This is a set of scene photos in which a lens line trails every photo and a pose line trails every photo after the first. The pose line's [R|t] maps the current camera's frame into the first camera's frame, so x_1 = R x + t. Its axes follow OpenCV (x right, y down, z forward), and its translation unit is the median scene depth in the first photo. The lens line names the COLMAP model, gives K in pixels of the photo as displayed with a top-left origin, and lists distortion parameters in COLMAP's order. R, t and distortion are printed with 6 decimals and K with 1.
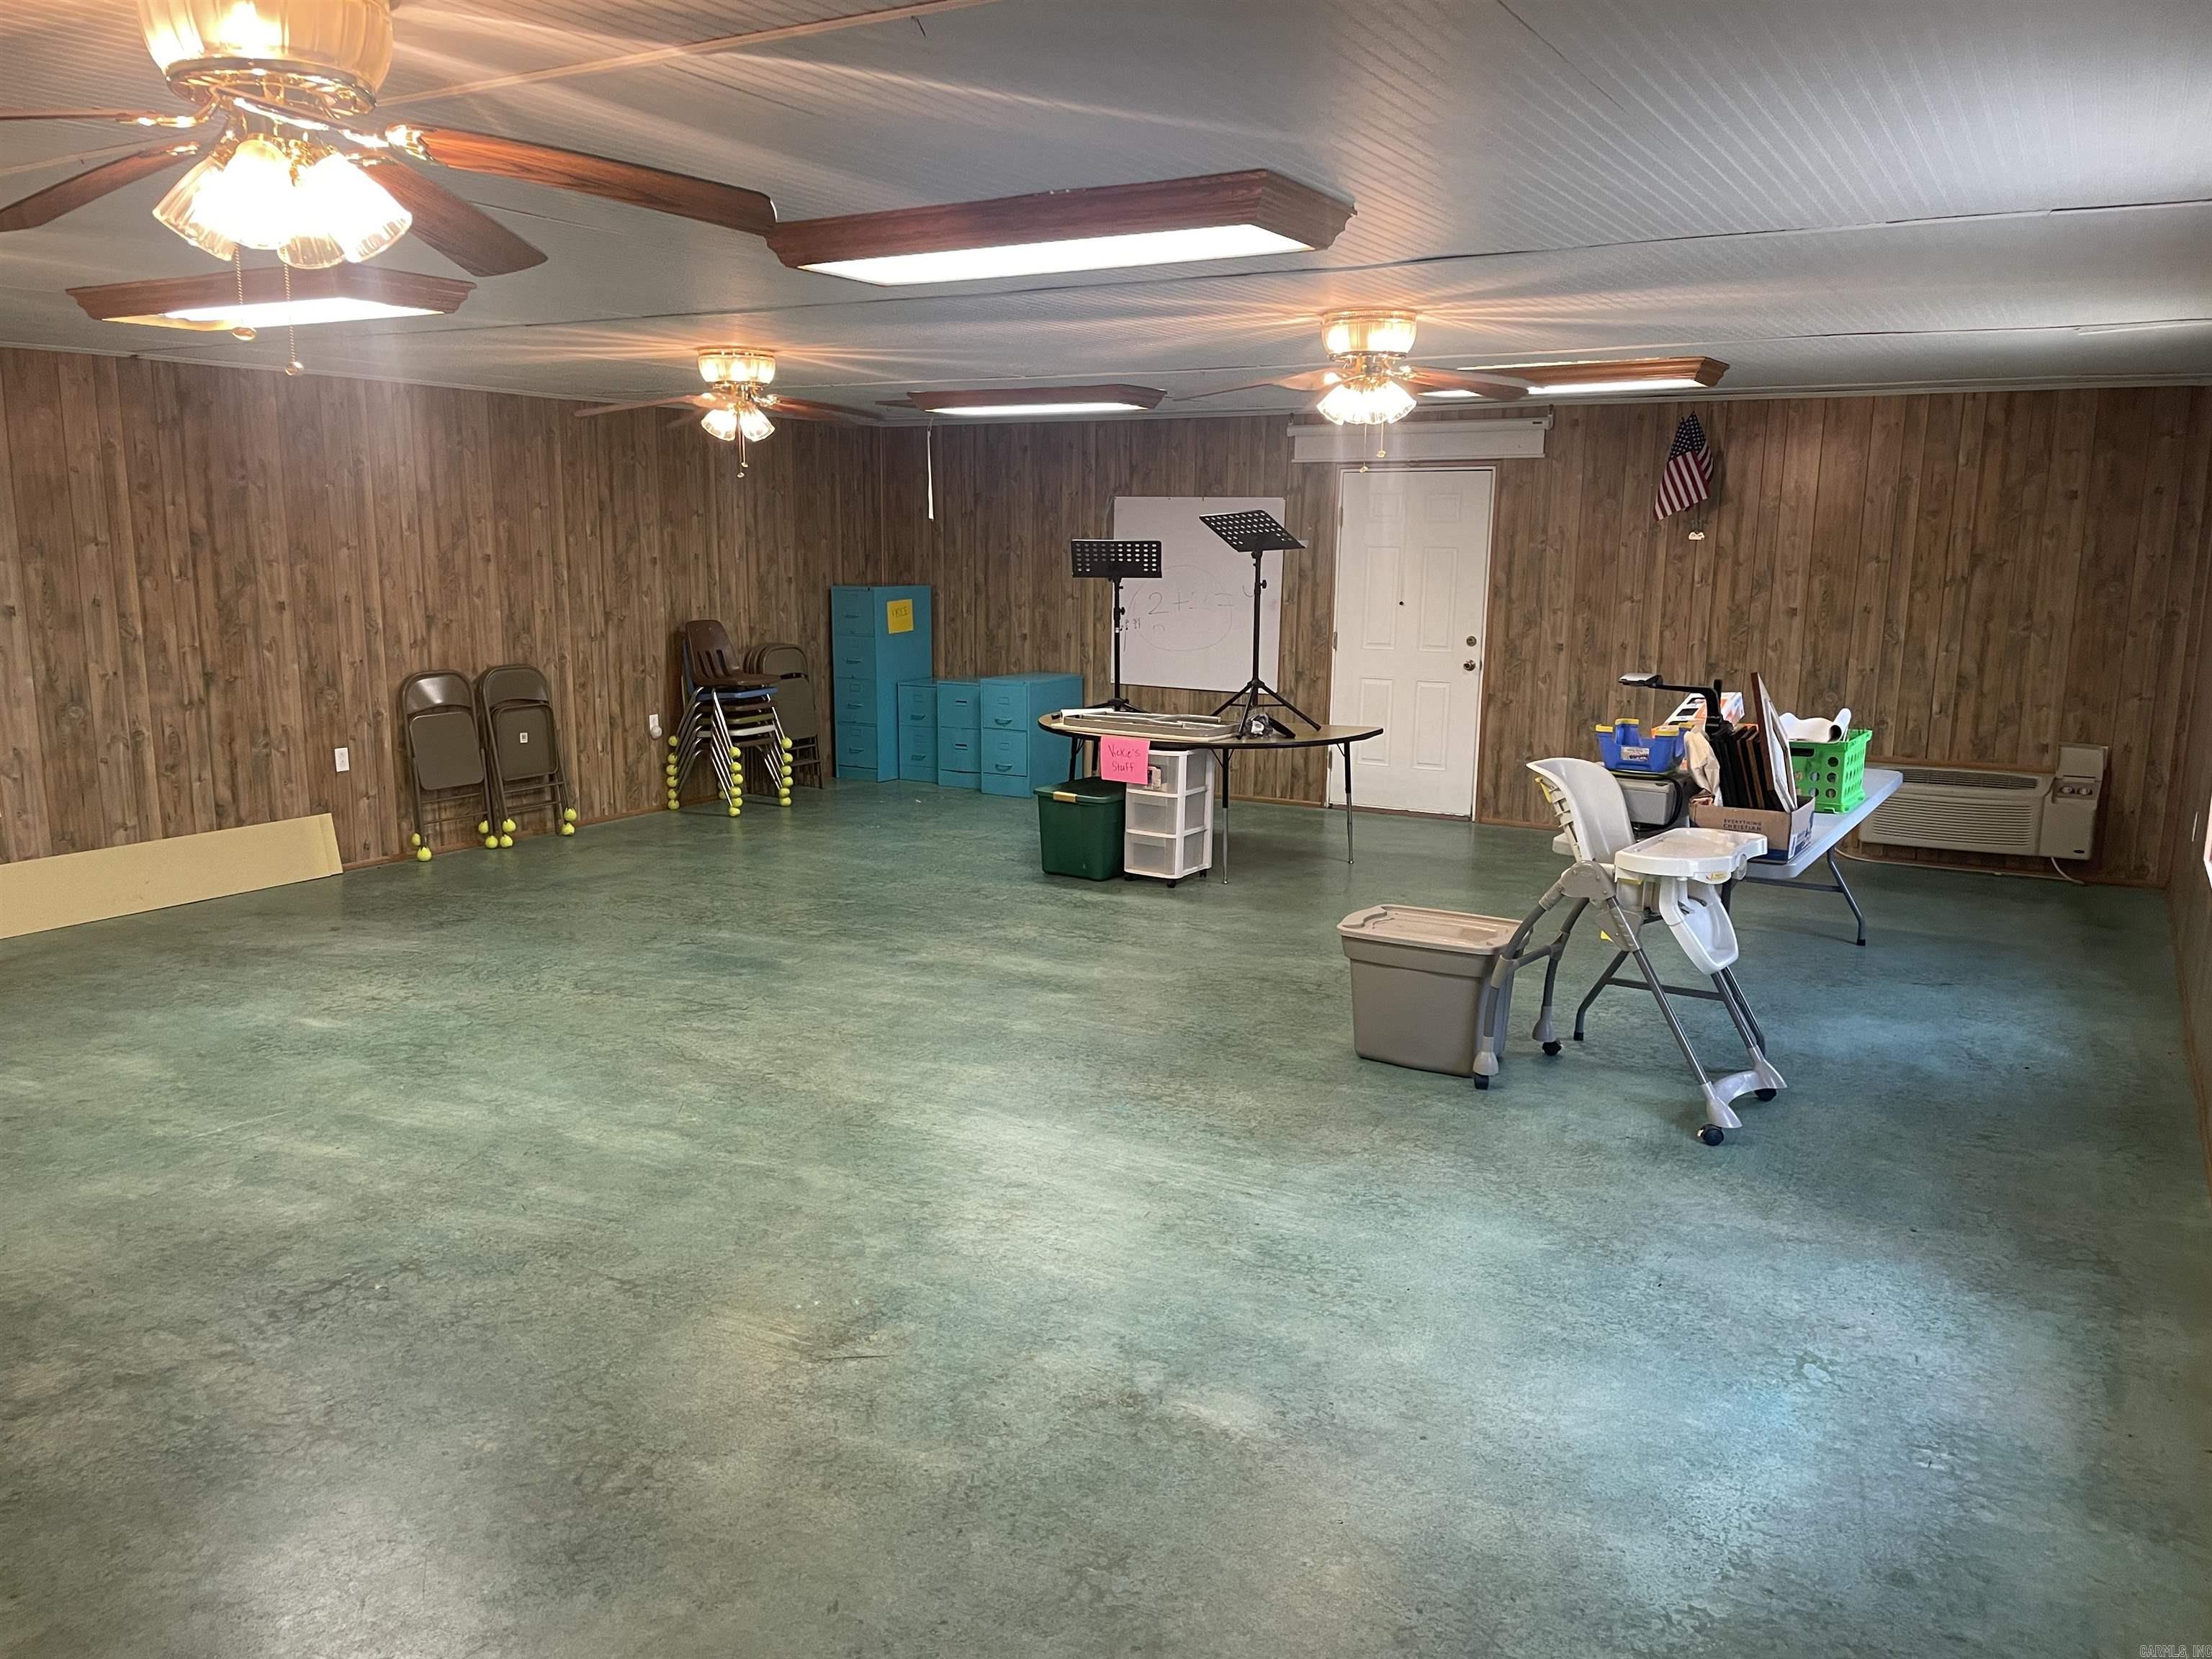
lens RADIAL K [[1654.1, 0, 1106.0], [0, 1654.1, 829.5], [0, 0, 1]] dist [0.102930, -0.141010]
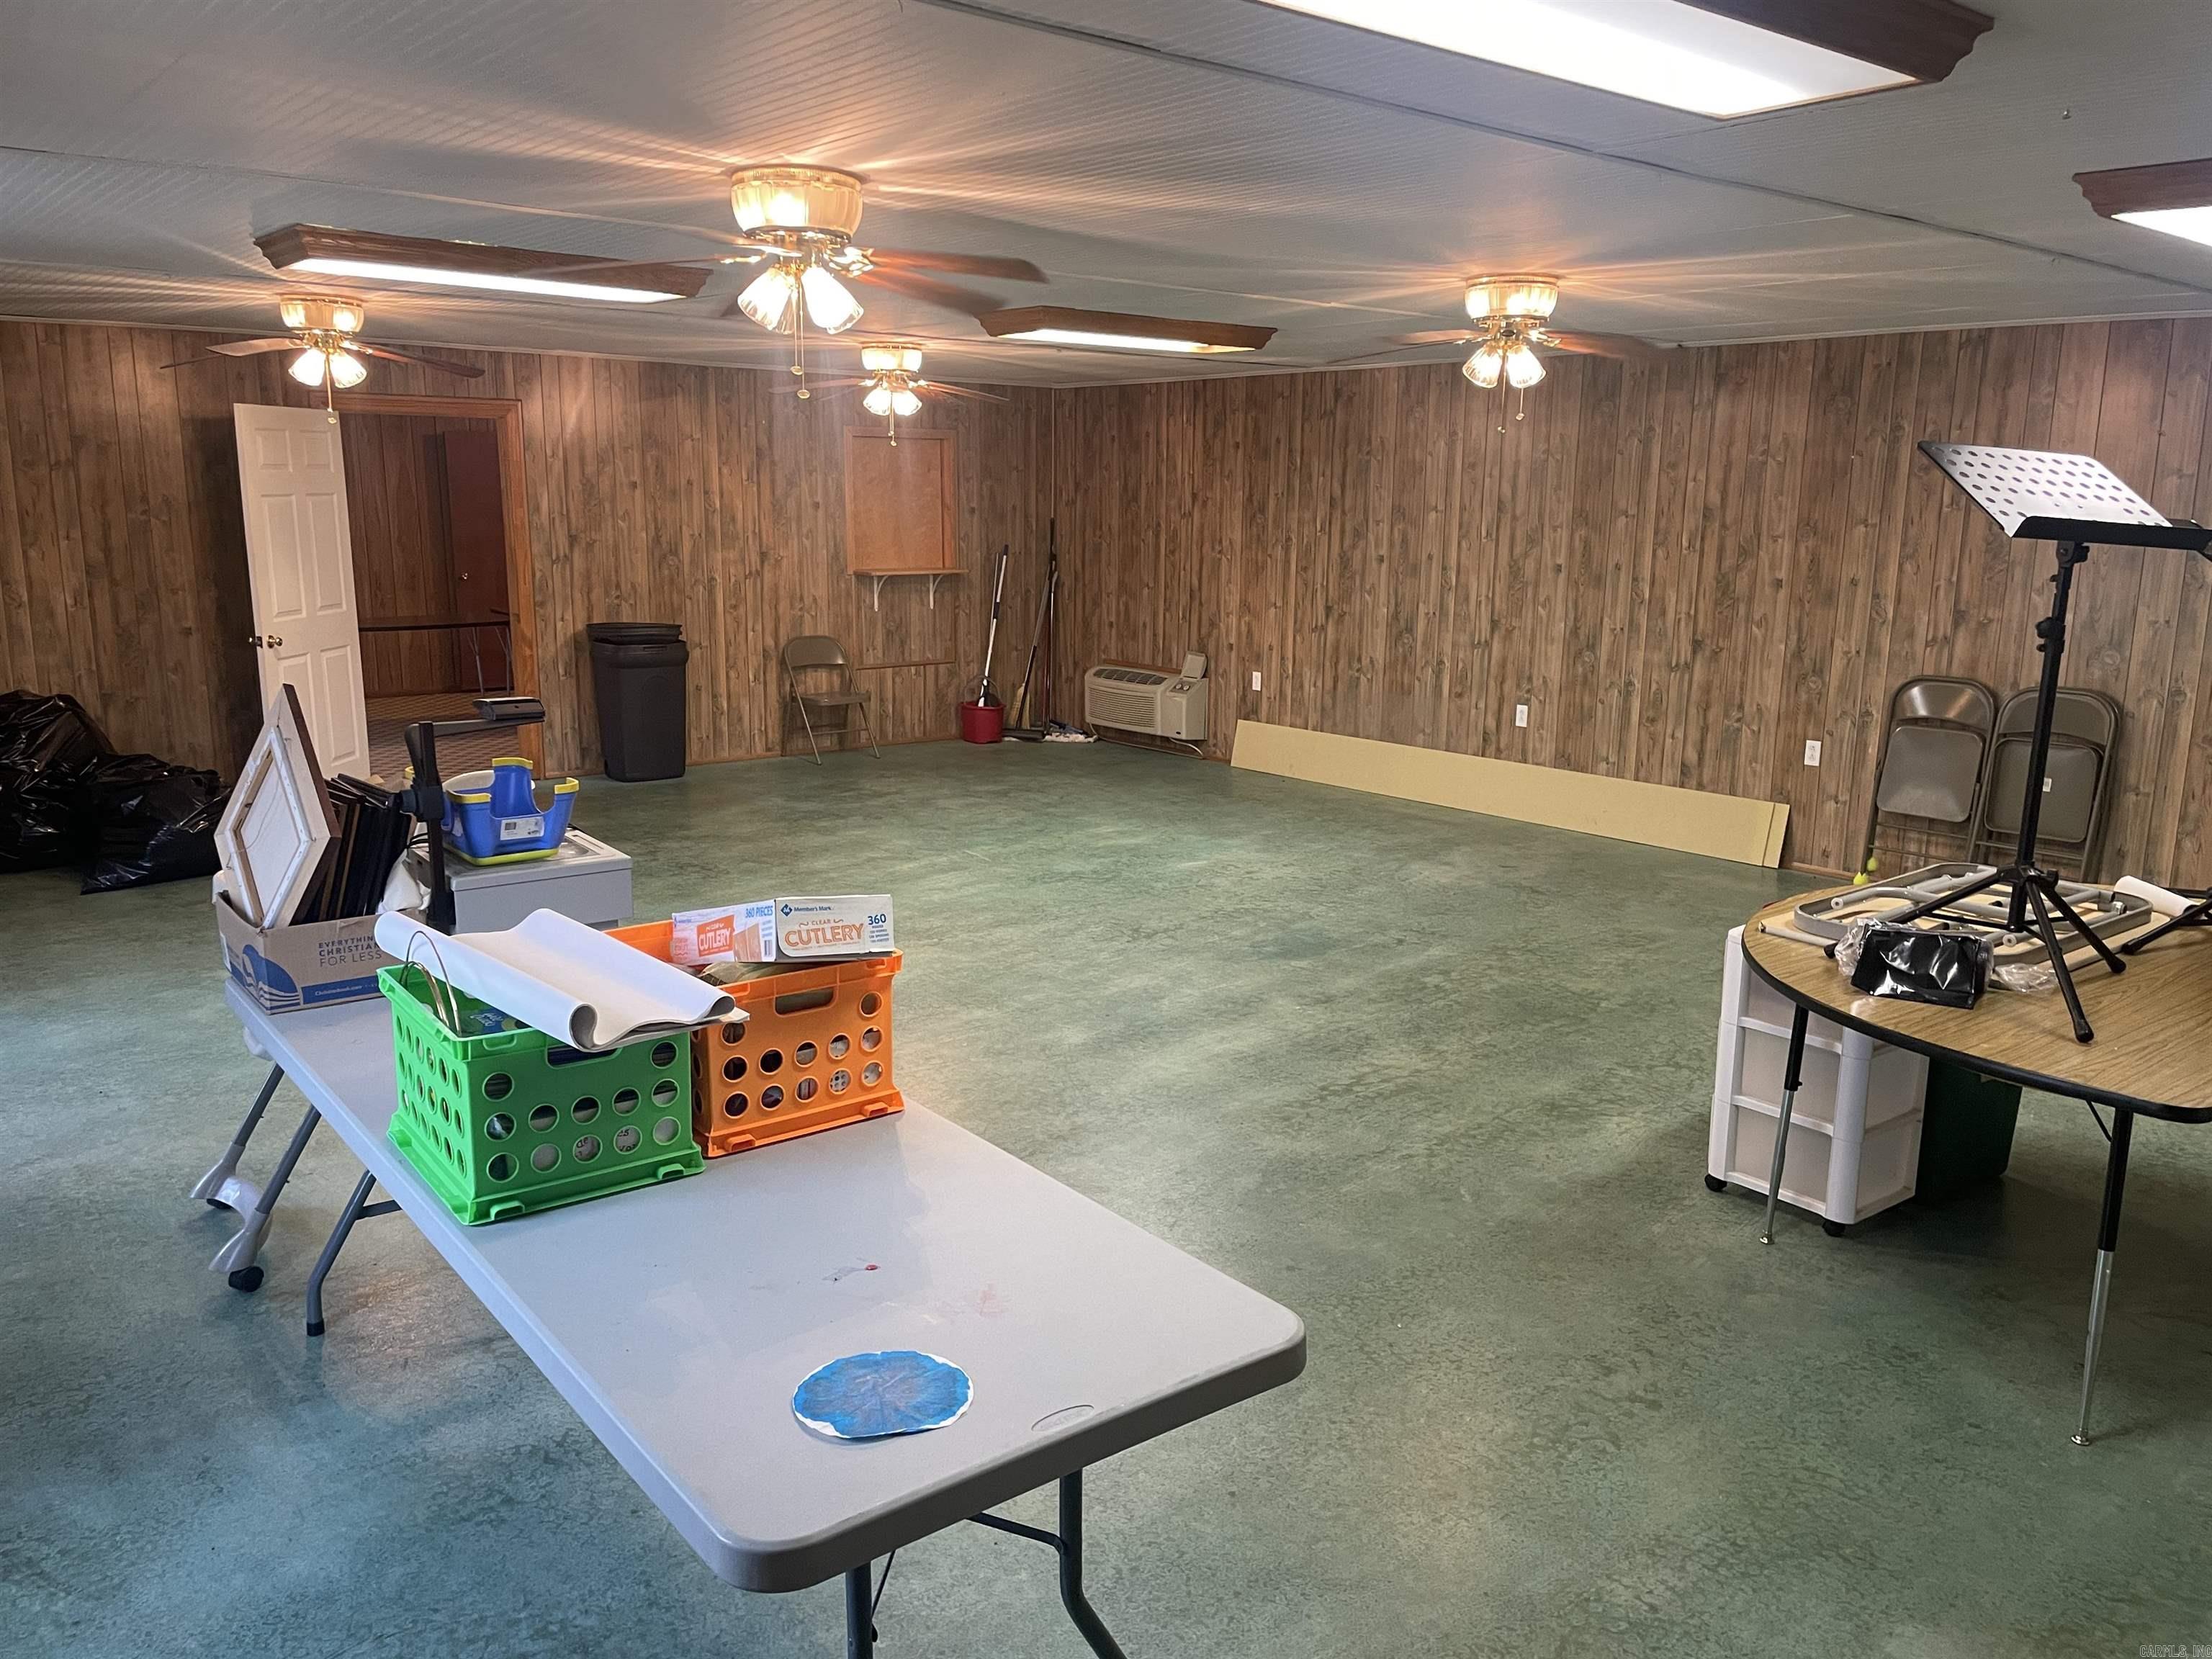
lens RADIAL K [[1697.1, 0, 1106.0], [0, 1697.1, 829.5], [0, 0, 1]] dist [0.014956, 0.000638]
pose [[-0.355790, 0.168057, -0.919331, 0.627210], [-0.181715, 0.952485, 0.244443, -0.180789], [0.916730, 0.254027, -0.308346, 1.061942]]
